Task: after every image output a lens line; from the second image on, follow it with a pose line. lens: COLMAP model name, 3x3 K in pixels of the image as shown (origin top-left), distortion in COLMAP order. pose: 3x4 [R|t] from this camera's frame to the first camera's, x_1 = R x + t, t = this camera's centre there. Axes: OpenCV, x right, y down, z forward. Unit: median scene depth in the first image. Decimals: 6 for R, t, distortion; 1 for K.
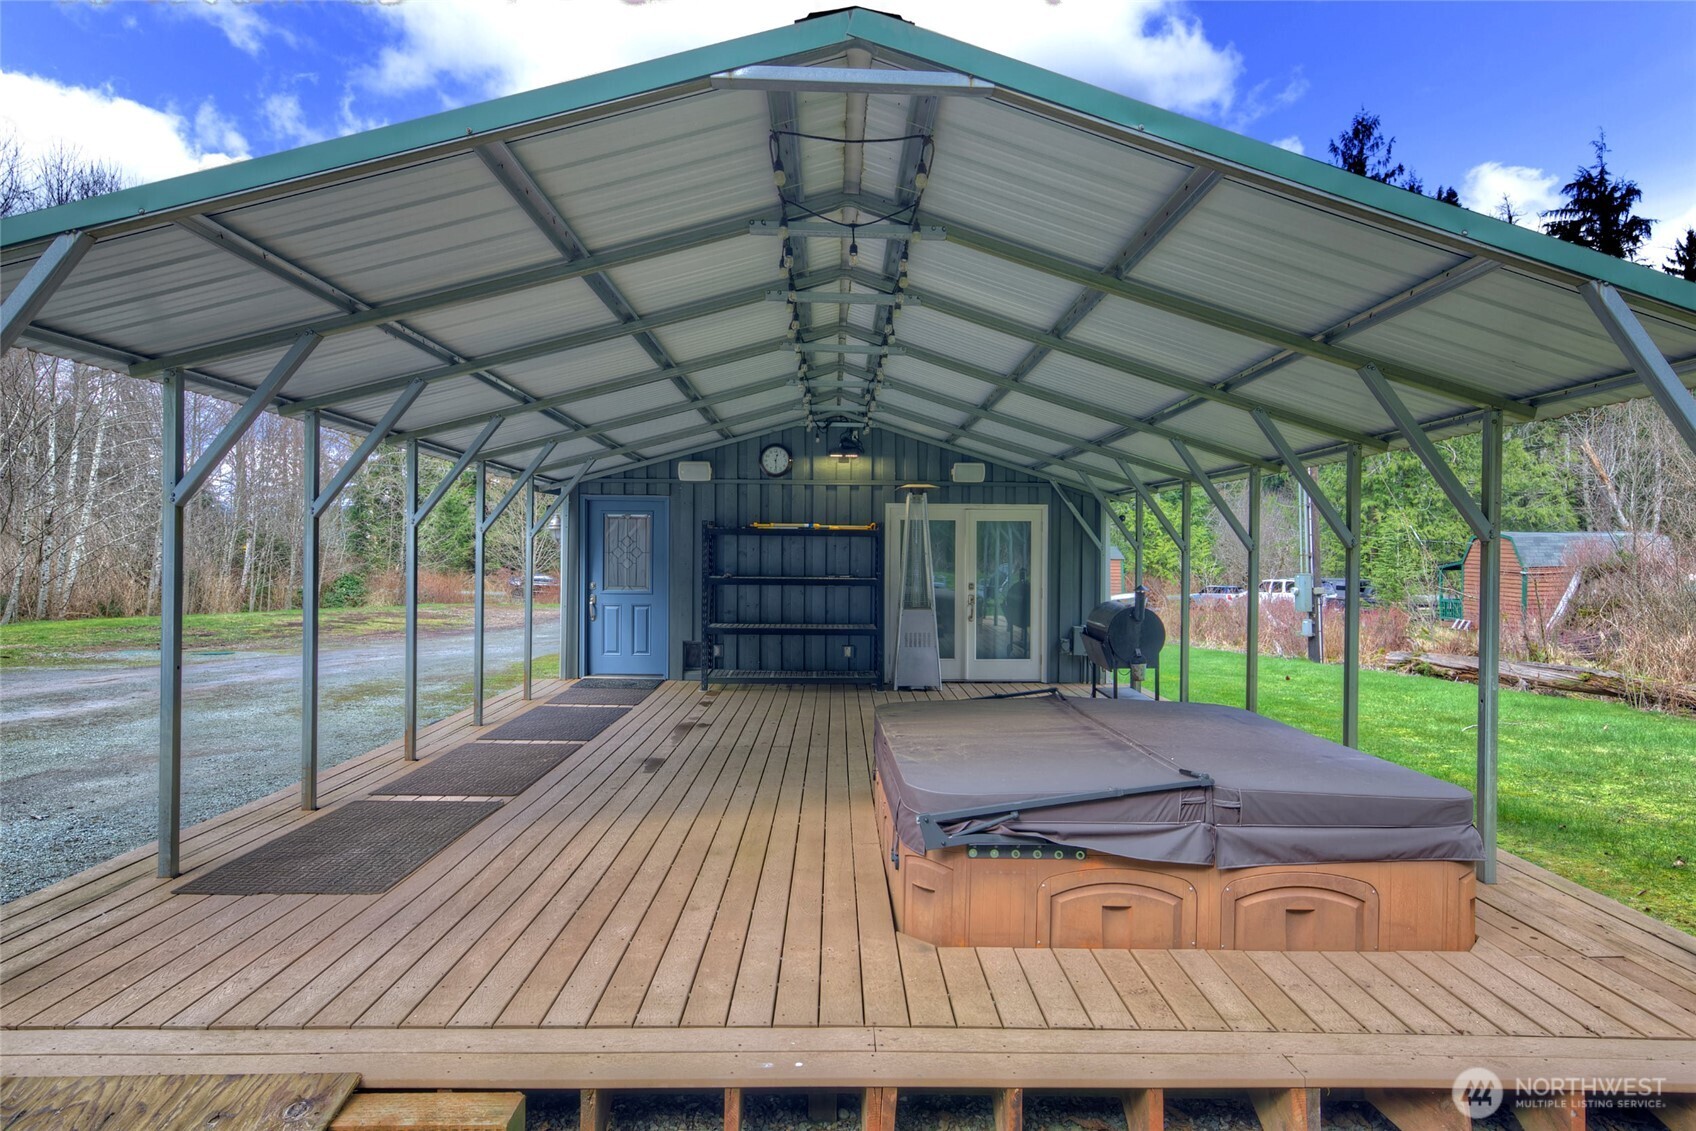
lens RADIAL K [[926.7, 0, 855.9], [0, 926.7, 563.4], [0, 0, 1]] dist [-0.008673, 0.016517]
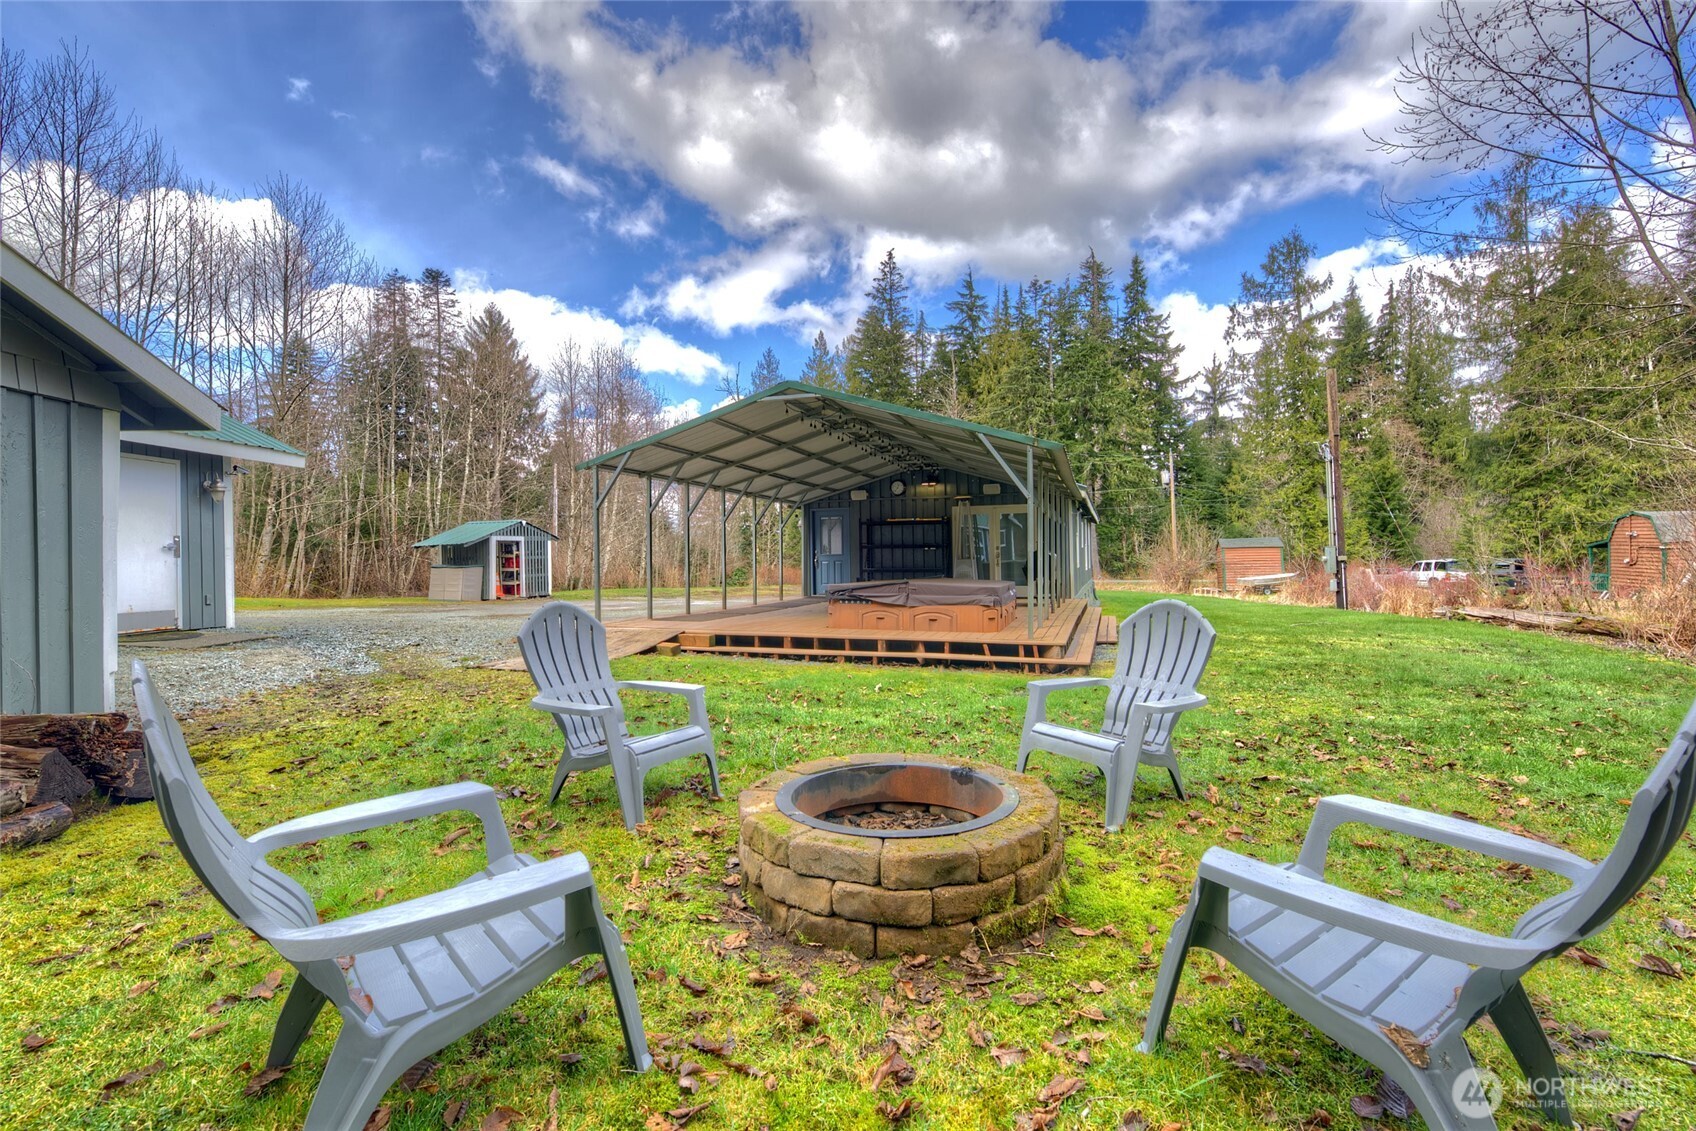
lens RADIAL K [[729.6, 0, 849.3], [0, 729.6, 558.9], [0, 0, 1]] dist [-0.000261, 0.000237]
pose [[0.932560, -0.018664, -0.360532, 0.387378], [0.015007, 0.999804, -0.012942, 0.063221], [0.360703, 0.006659, 0.932657, -0.524148]]
